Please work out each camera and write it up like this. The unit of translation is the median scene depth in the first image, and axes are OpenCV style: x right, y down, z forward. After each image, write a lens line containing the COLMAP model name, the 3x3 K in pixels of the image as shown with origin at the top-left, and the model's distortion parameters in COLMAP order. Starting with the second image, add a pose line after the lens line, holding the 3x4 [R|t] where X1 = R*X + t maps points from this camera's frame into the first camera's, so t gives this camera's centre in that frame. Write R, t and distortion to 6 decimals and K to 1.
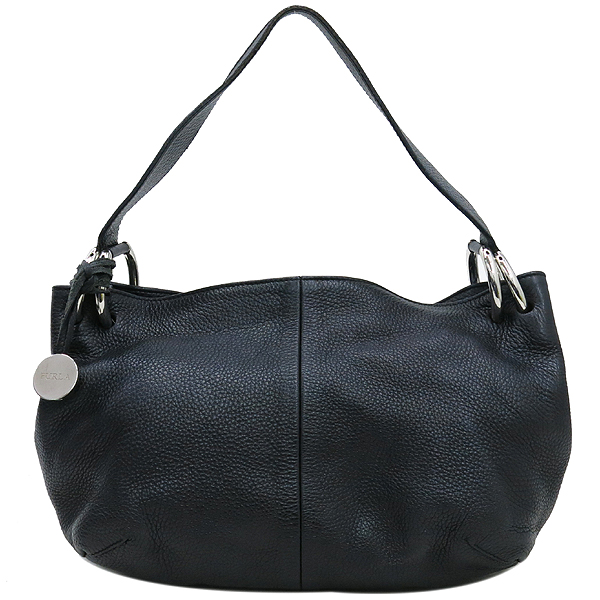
lens RADIAL K [[818.7, 0, 299.5], [0, 818.7, 300.7], [0, 0, 1]] dist [-0.016850, 0.000000]
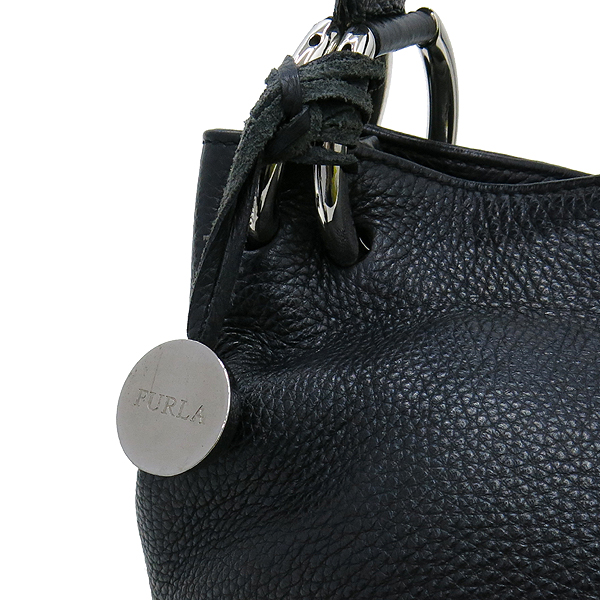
lens RADIAL K [[818.7, 0, 299.3], [0, 818.7, 299.5], [0, 0, 1]] dist [-0.016850, 0.000000]
pose [[0.916242, 0.146741, -0.372783, -0.123587], [-0.066702, 0.973393, 0.219220, -0.026676], [0.395033, -0.175994, 0.901651, 0.685188]]
